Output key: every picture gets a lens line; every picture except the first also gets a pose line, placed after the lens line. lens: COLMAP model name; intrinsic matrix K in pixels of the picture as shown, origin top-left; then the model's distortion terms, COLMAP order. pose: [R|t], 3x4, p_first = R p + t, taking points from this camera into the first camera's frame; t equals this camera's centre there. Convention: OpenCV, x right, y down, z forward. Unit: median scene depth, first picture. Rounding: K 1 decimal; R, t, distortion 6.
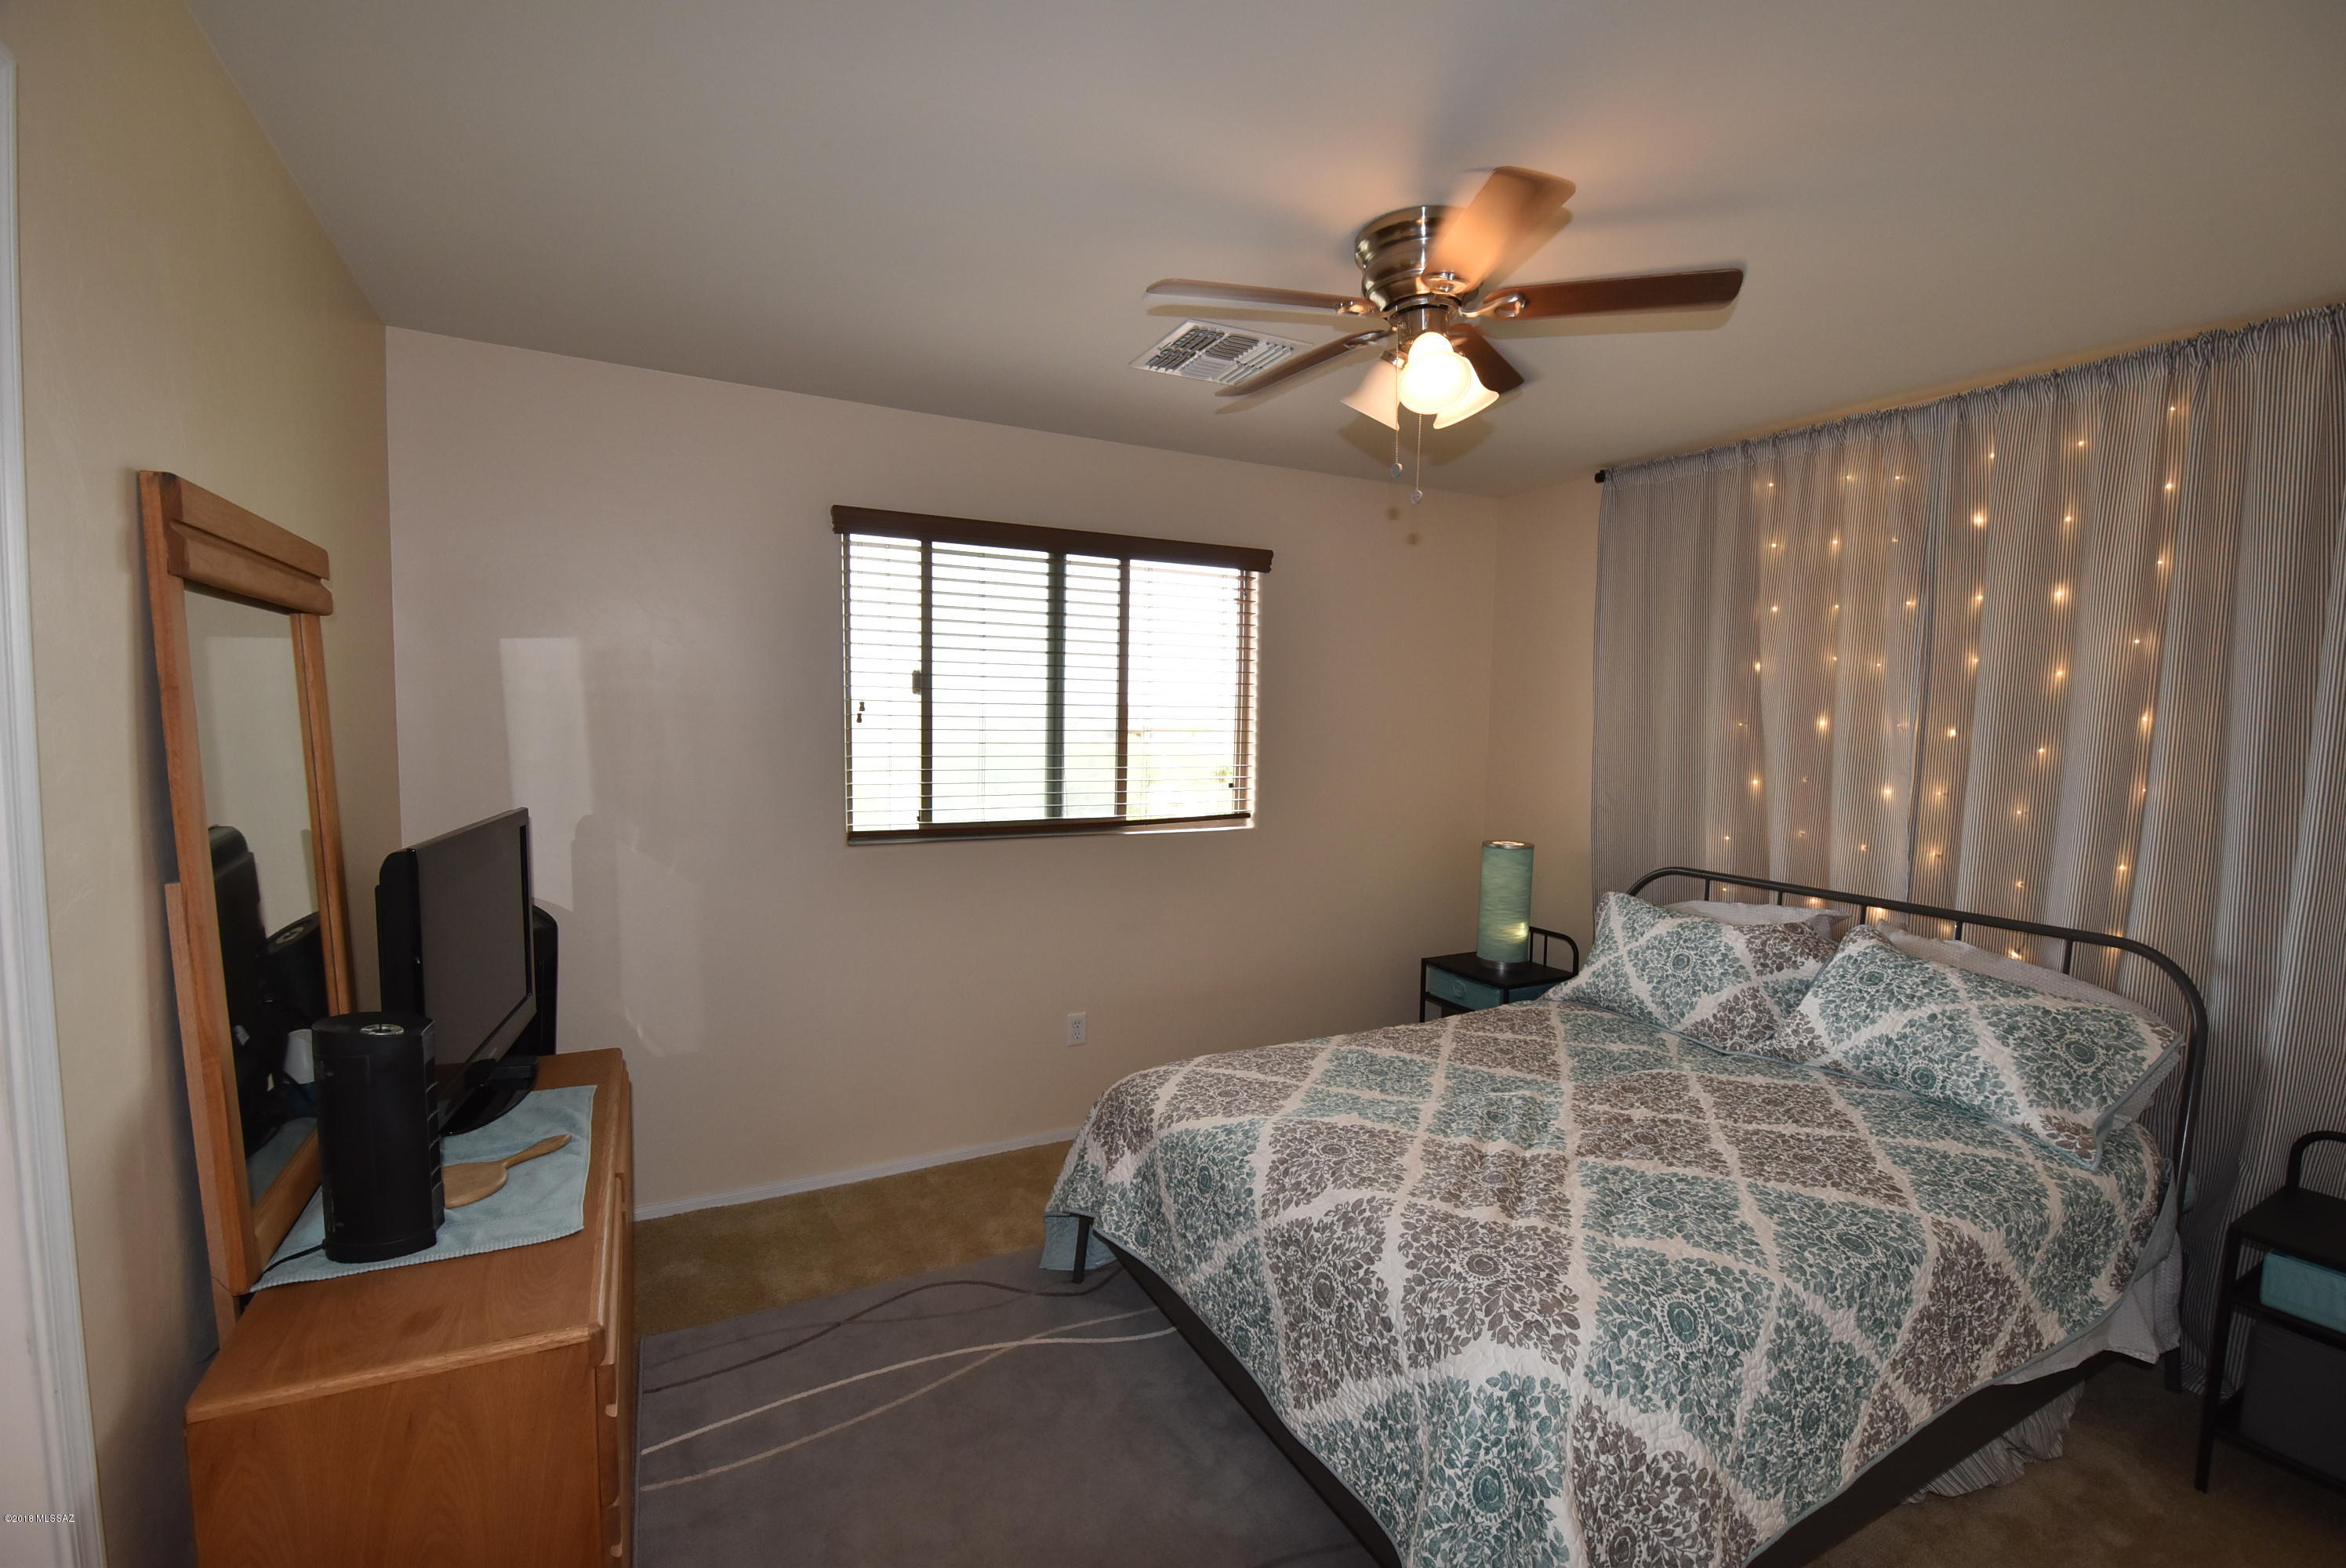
lens RADIAL K [[1025.4, 0, 1176.6], [0, 1025.4, 800.6], [0, 0, 1]] dist [0.001969, -0.013630]
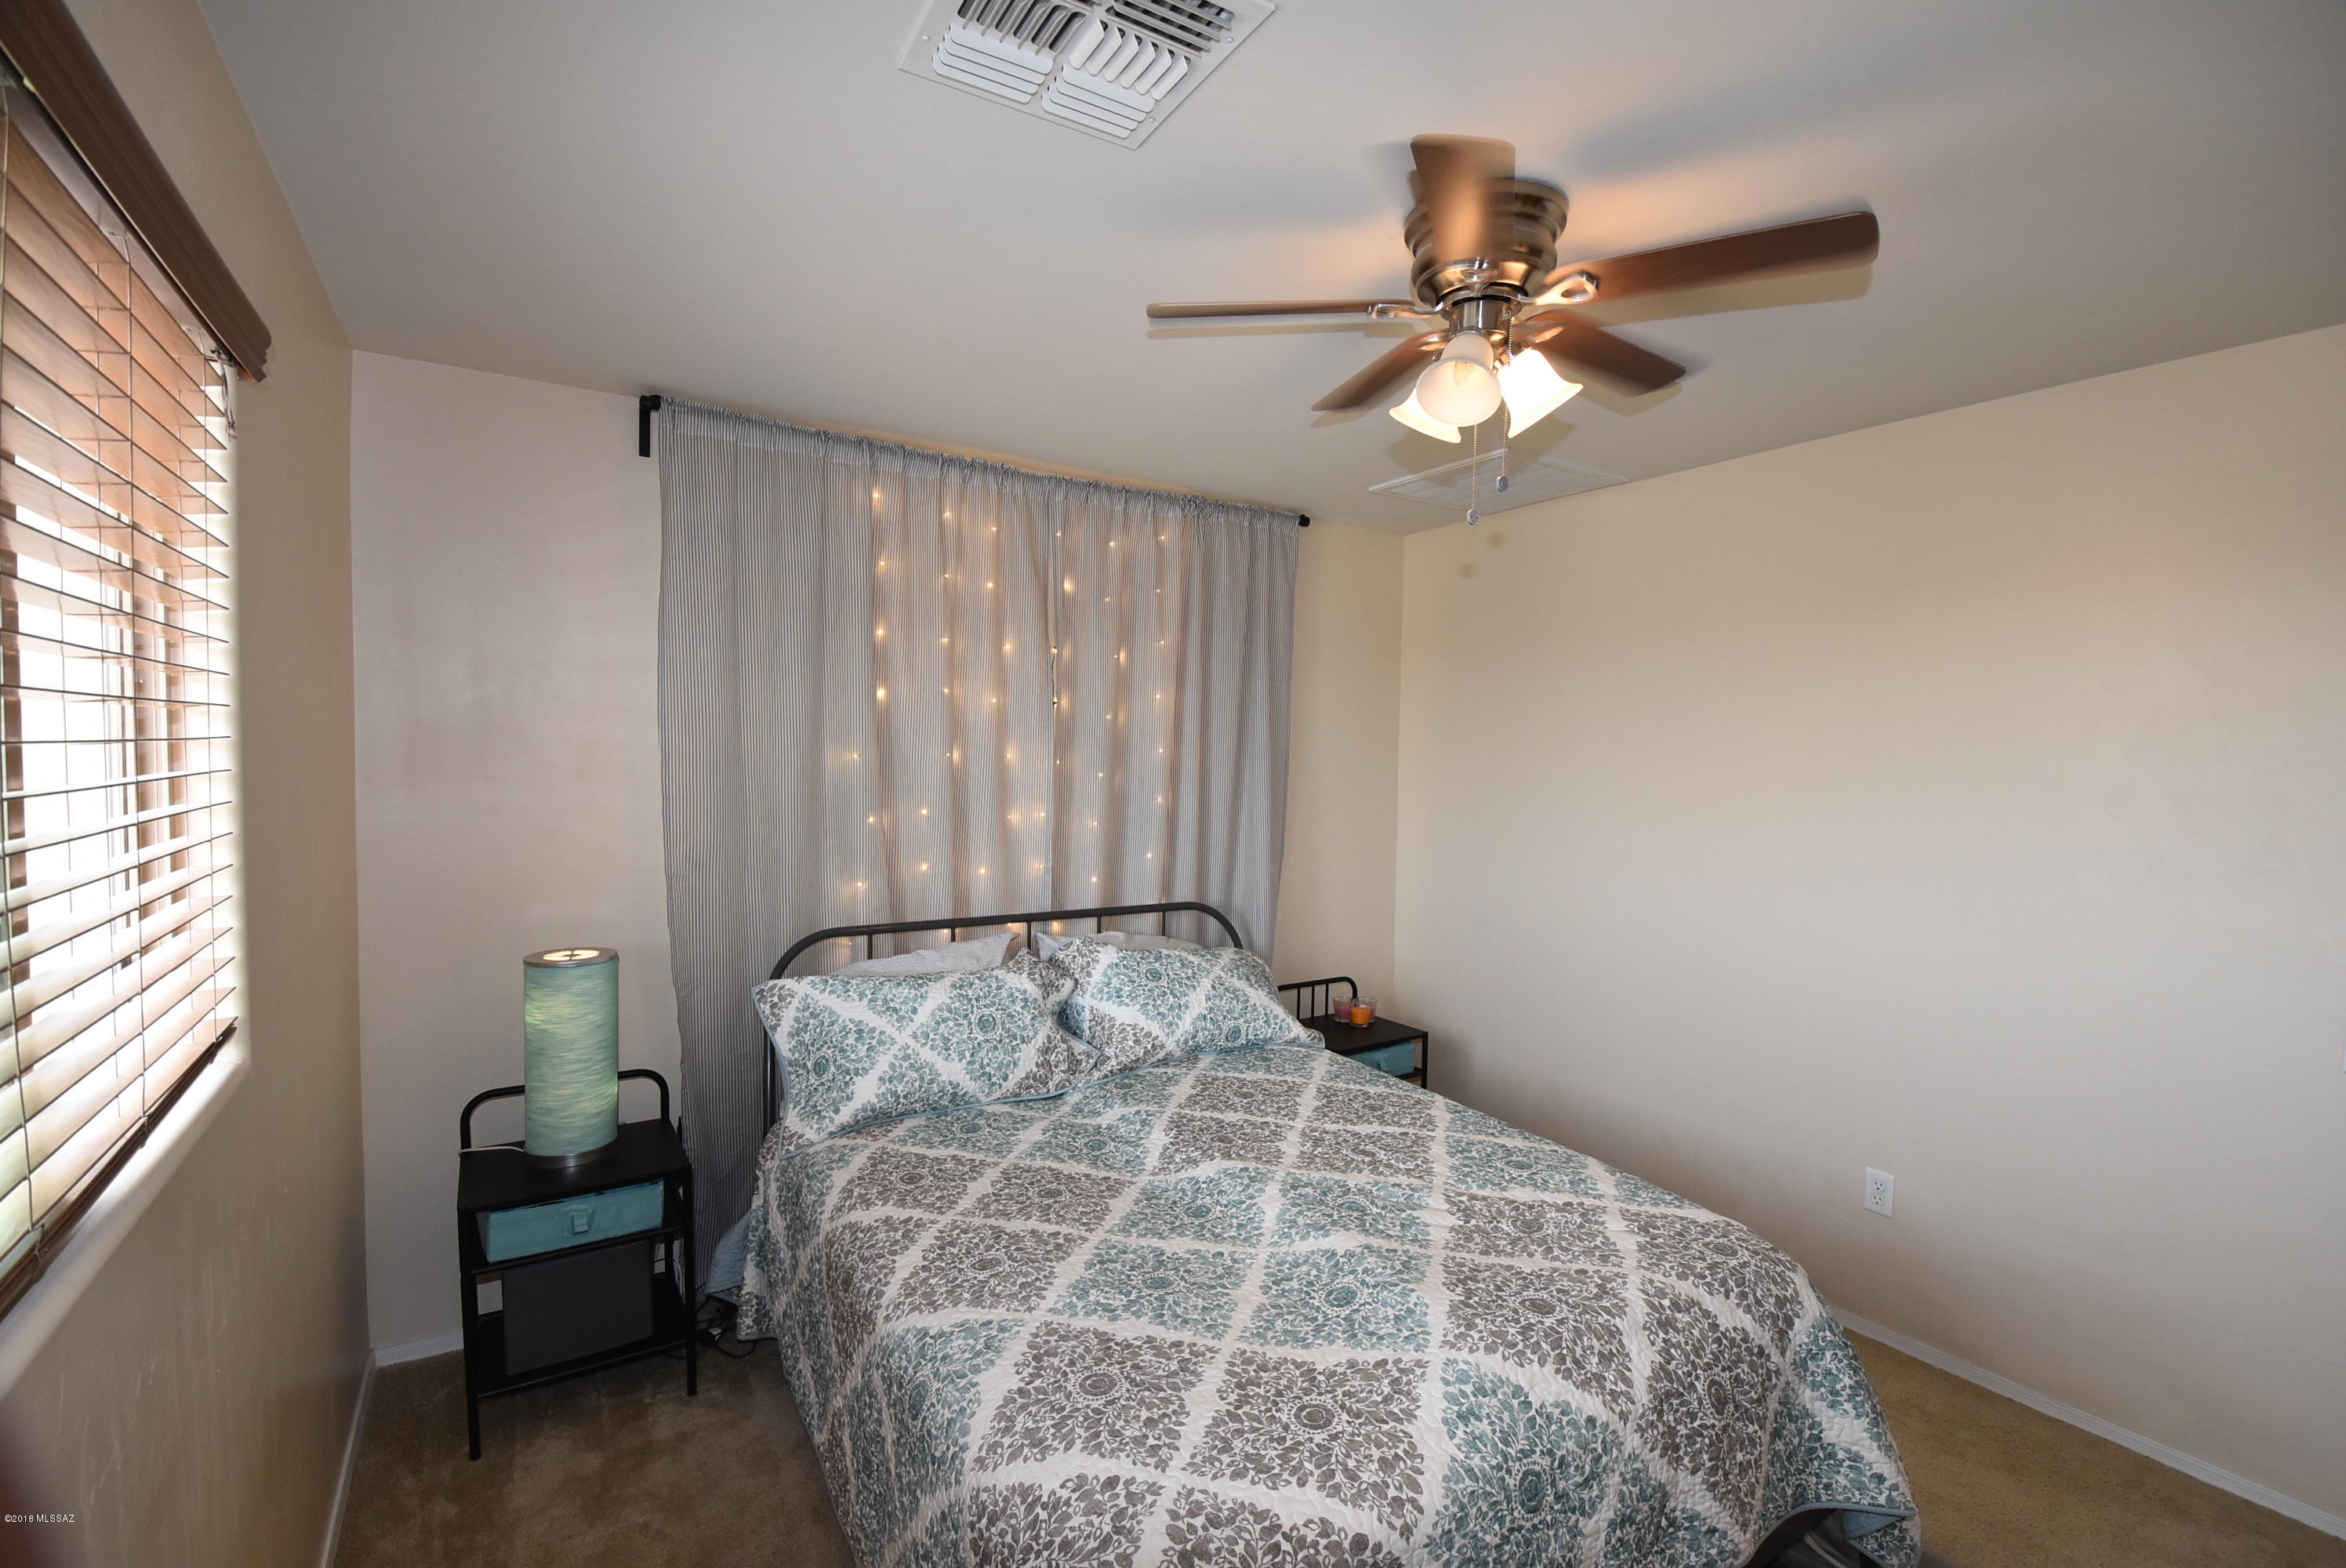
lens RADIAL K [[1025.4, 0, 1187.1], [0, 1025.4, 800.5], [0, 0, 1]] dist [0.001969, -0.013630]
pose [[-0.087102, -0.069901, 0.993744, -0.501417], [0.064350, 0.995057, 0.075633, -0.116826], [-0.994119, 0.070536, -0.082174, 1.087805]]
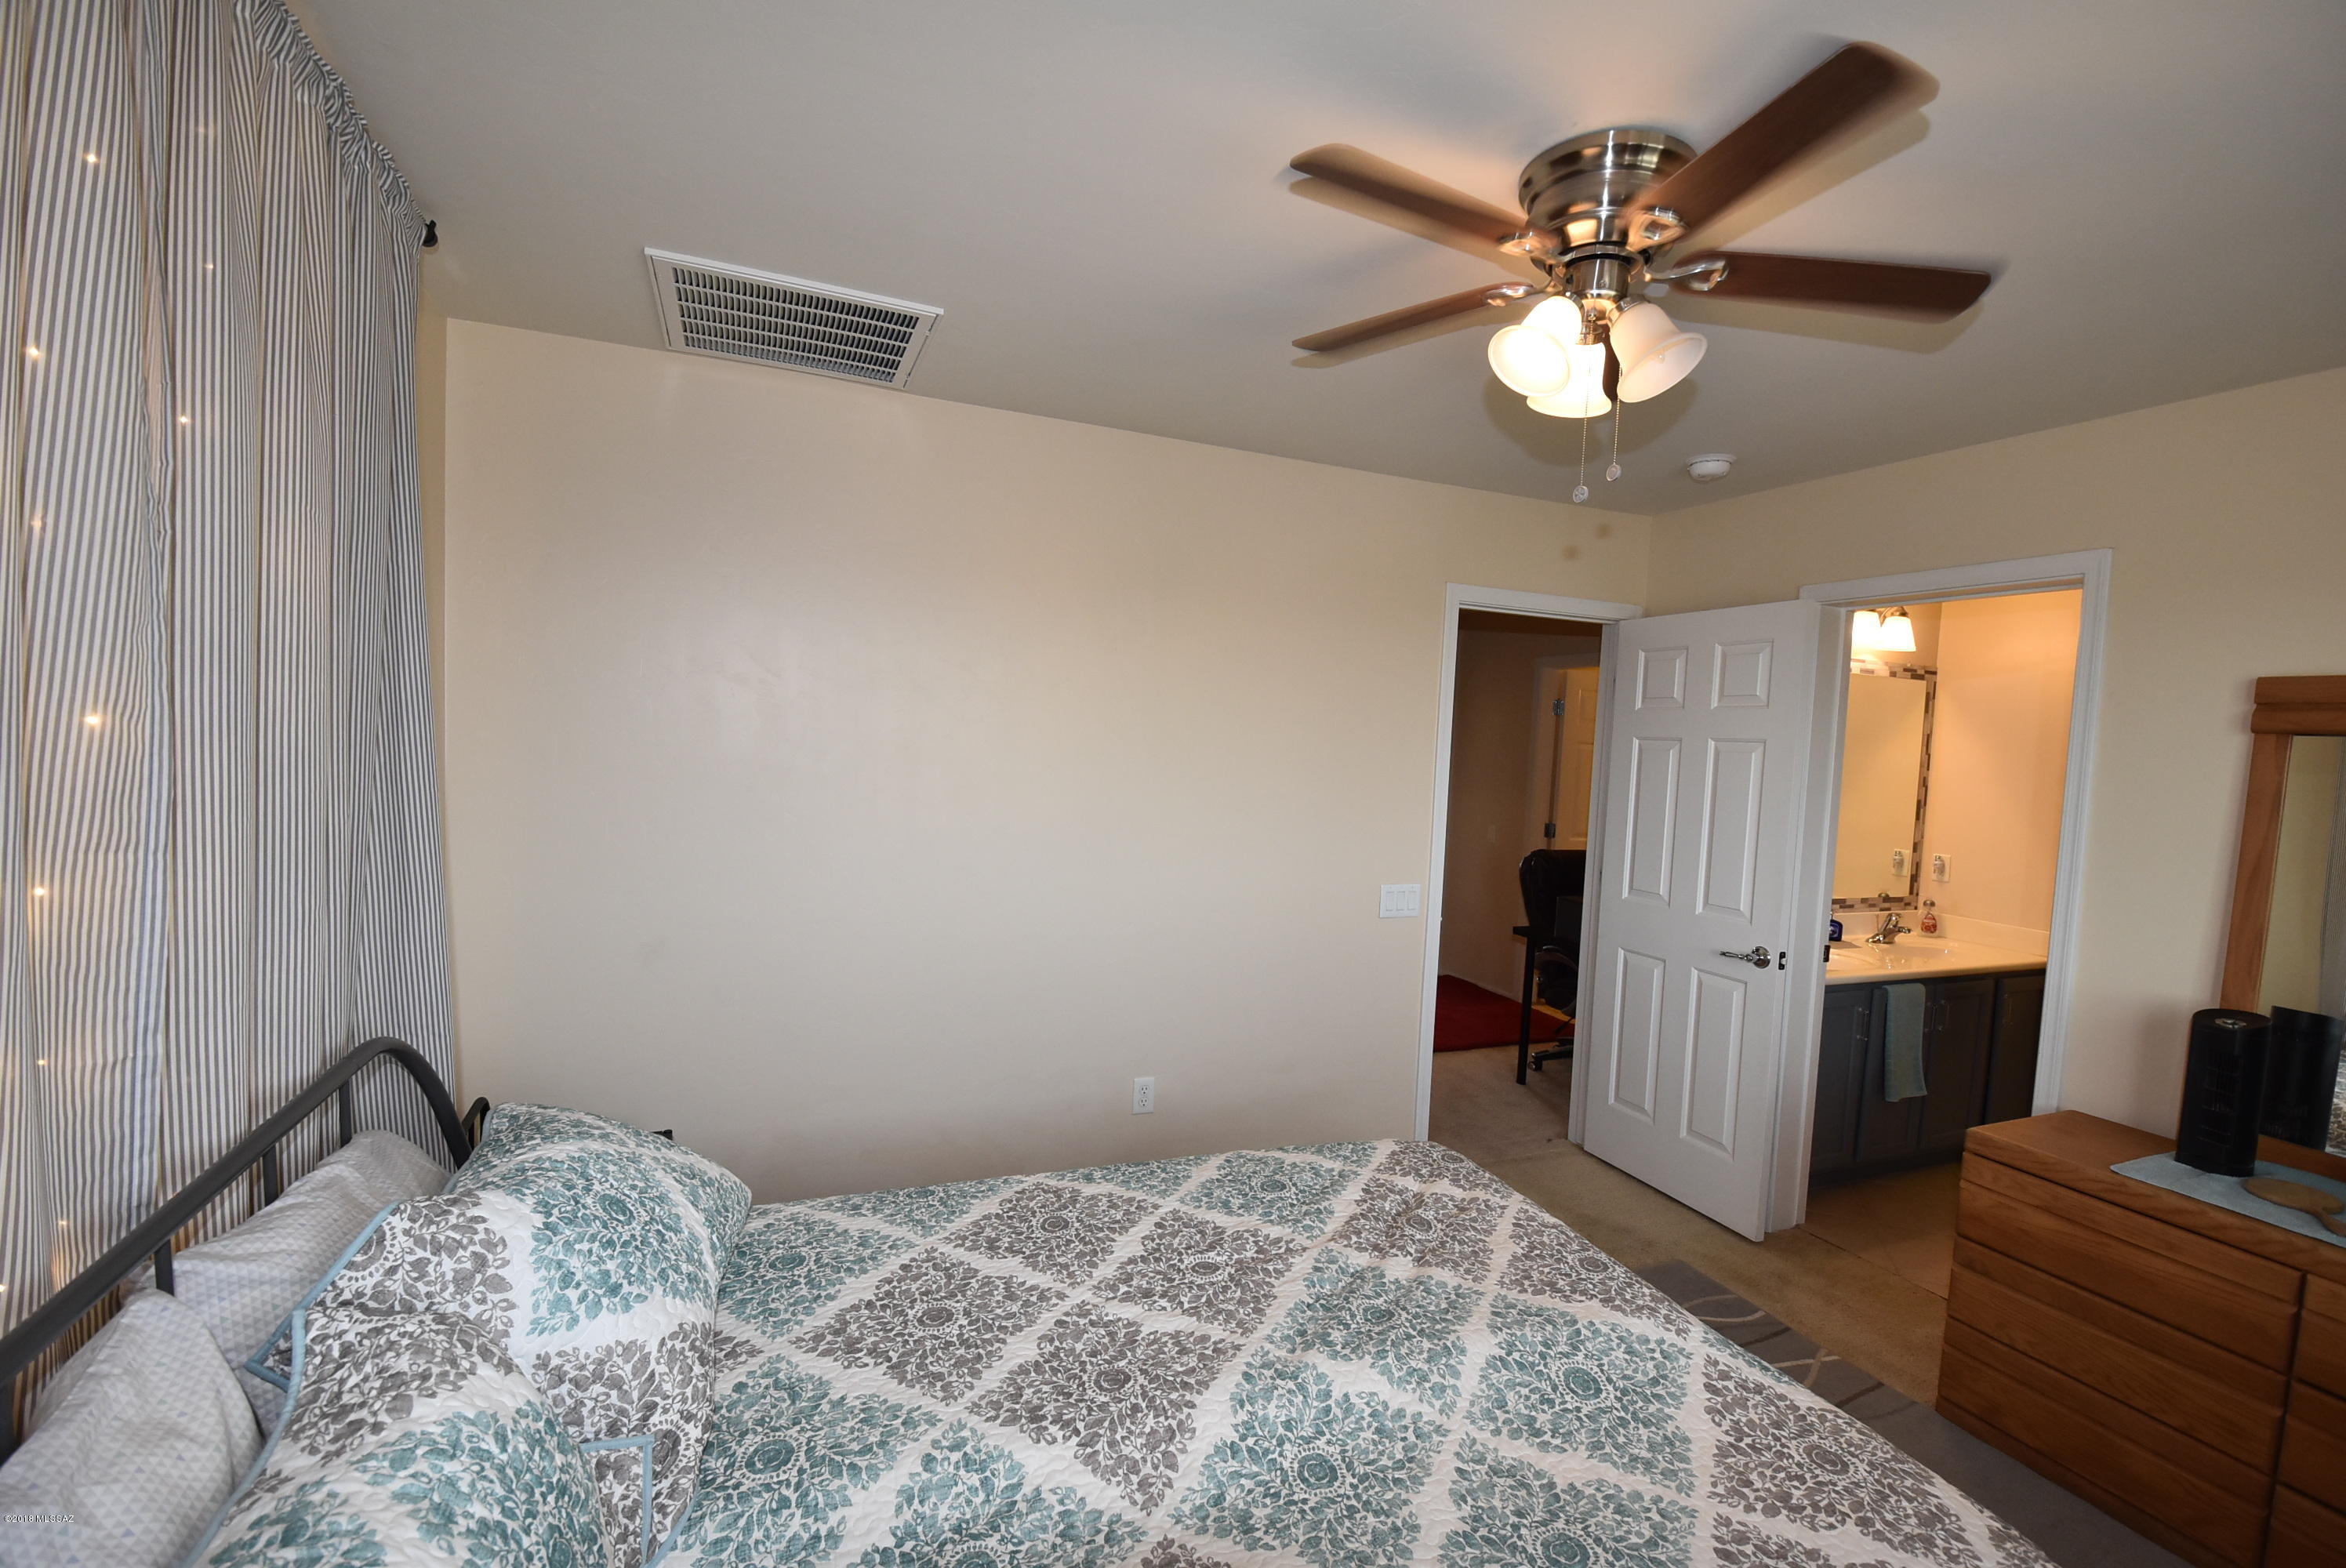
lens RADIAL K [[1025.4, 0, 1177.4], [0, 1025.4, 786.1], [0, 0, 1]] dist [0.001969, -0.013630]
pose [[-0.993155, -0.066400, 0.096092, 0.371066], [-0.052853, 0.989128, 0.137234, -0.136536], [-0.104159, 0.131216, -0.985867, 1.524179]]
